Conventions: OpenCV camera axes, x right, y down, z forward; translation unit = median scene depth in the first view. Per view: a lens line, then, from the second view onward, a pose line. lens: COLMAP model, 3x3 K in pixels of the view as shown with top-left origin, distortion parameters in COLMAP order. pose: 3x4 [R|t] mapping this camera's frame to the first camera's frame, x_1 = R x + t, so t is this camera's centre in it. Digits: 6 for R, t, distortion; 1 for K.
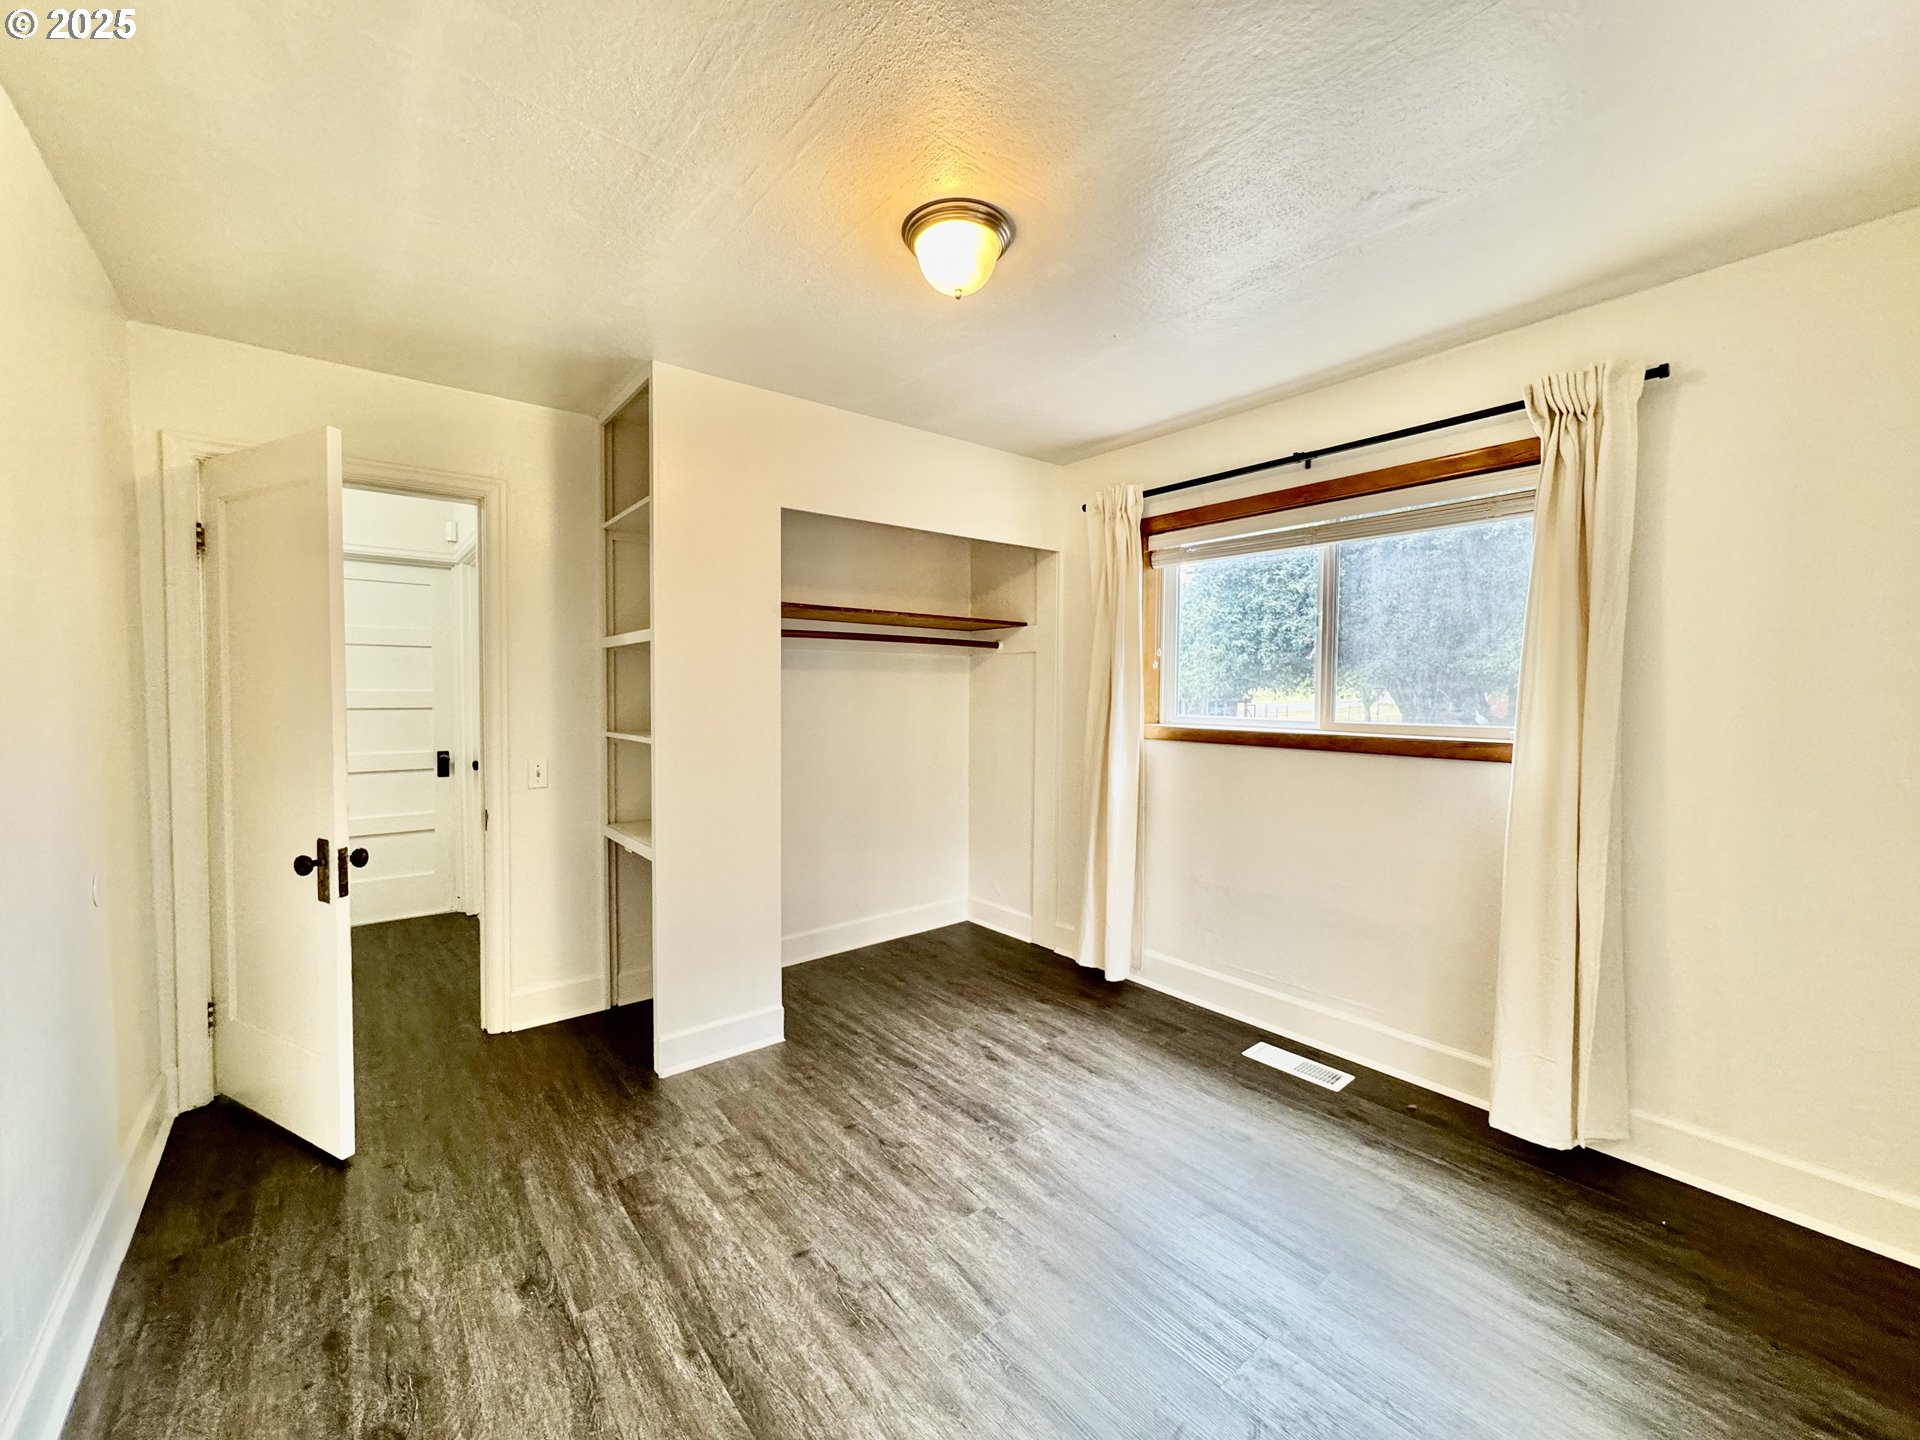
lens RADIAL K [[770.3, 0, 956.8], [0, 770.3, 719.9], [0, 0, 1]] dist [-0.001806, 0.001102]
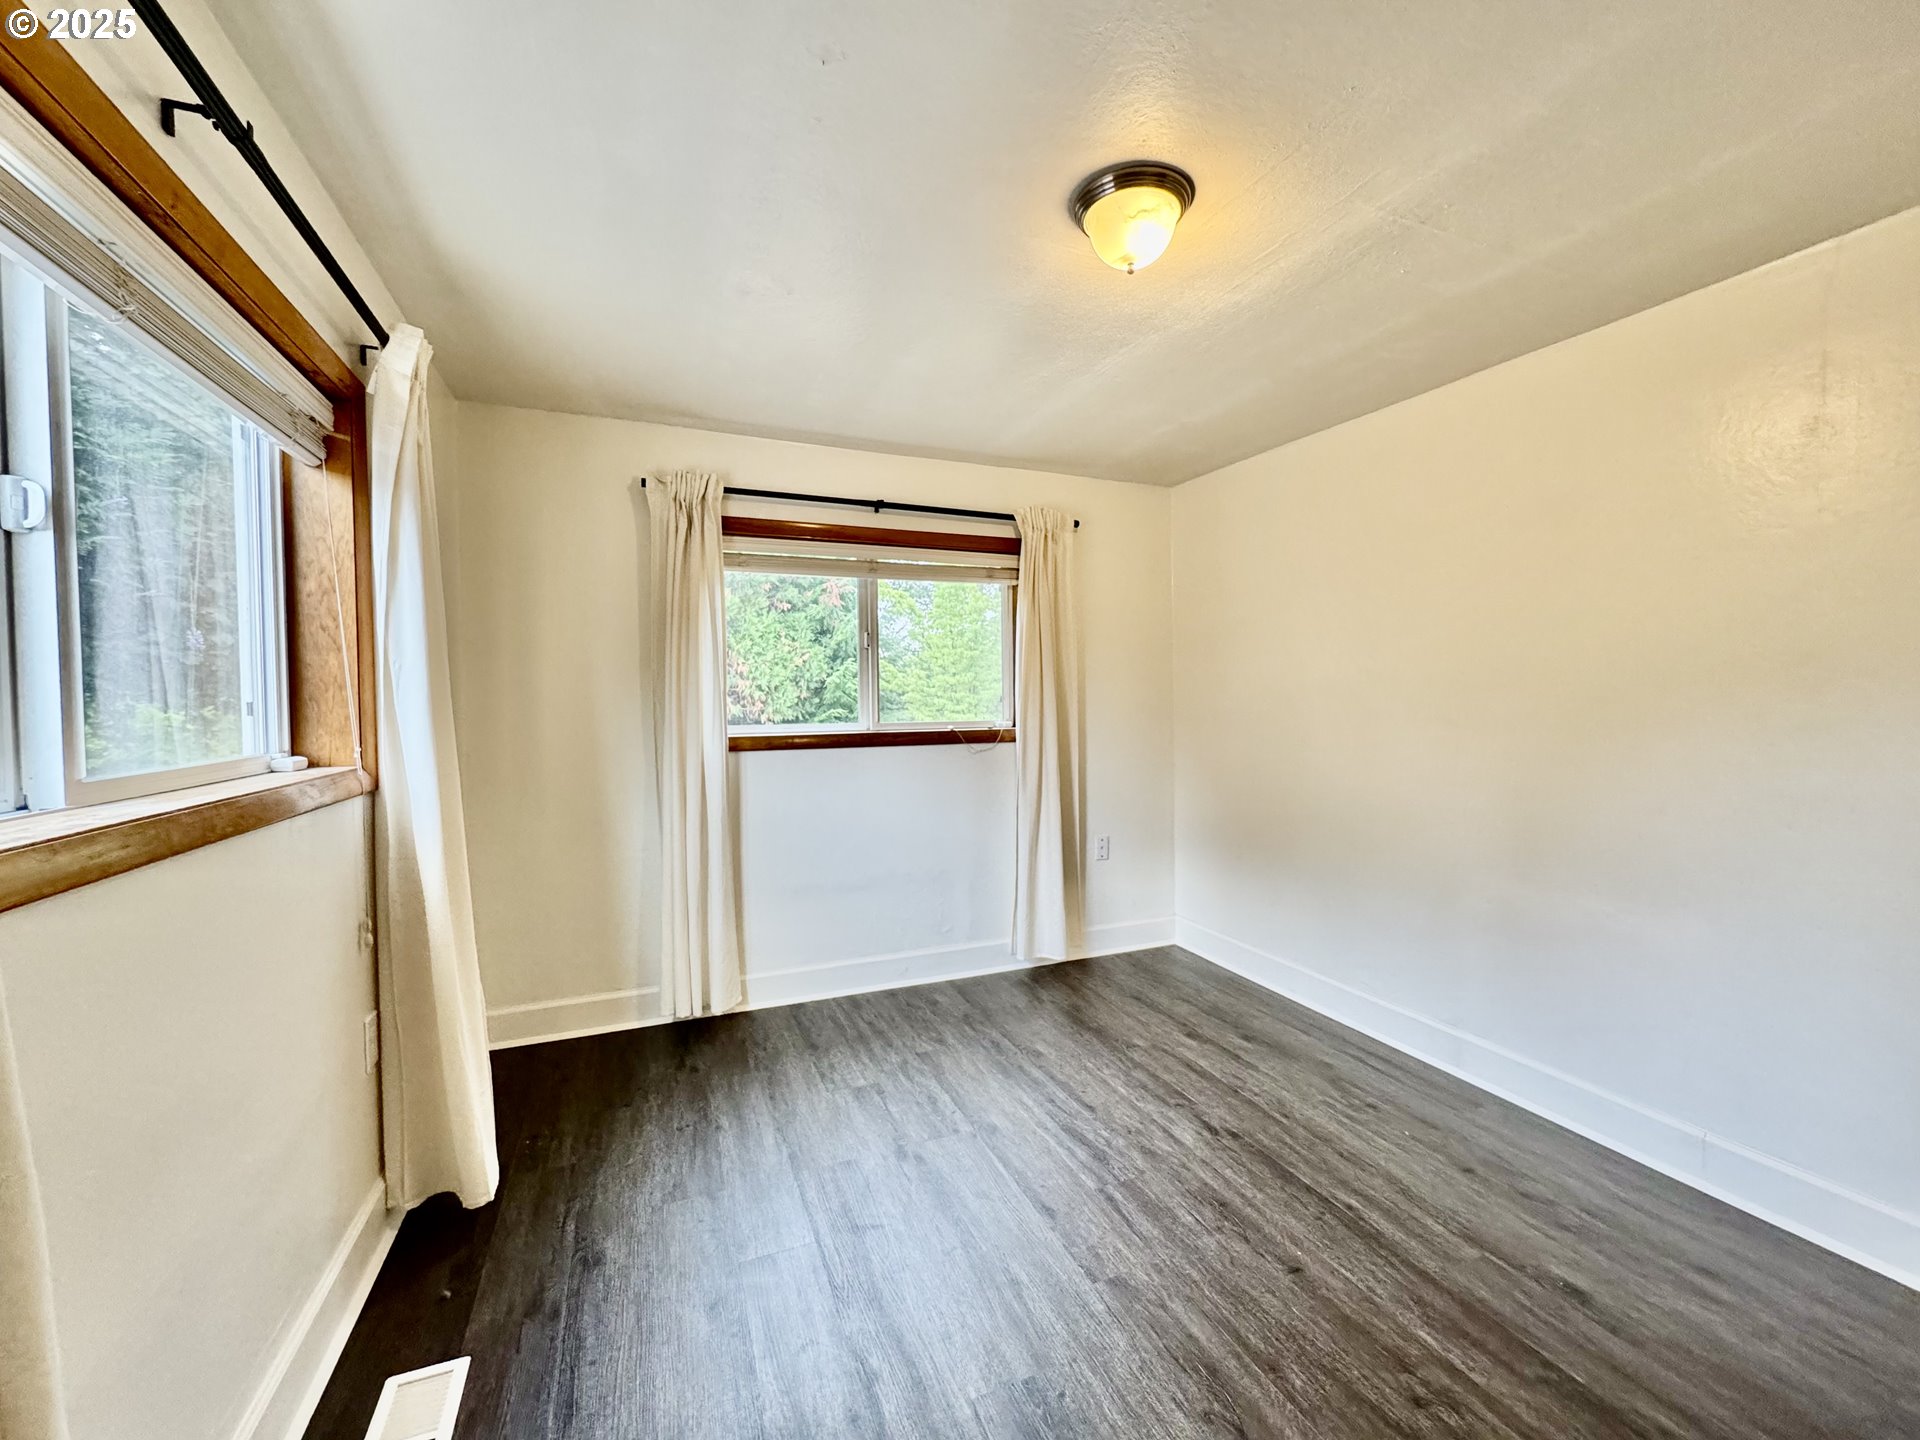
lens RADIAL K [[770.3, 0, 941.8], [0, 770.3, 719.8], [0, 0, 1]] dist [-0.001806, 0.001102]
pose [[-0.952292, -0.005520, 0.305139, -0.067435], [0.013585, 0.998079, 0.060452, -0.076905], [-0.304886, 0.061713, -0.950387, 2.019571]]
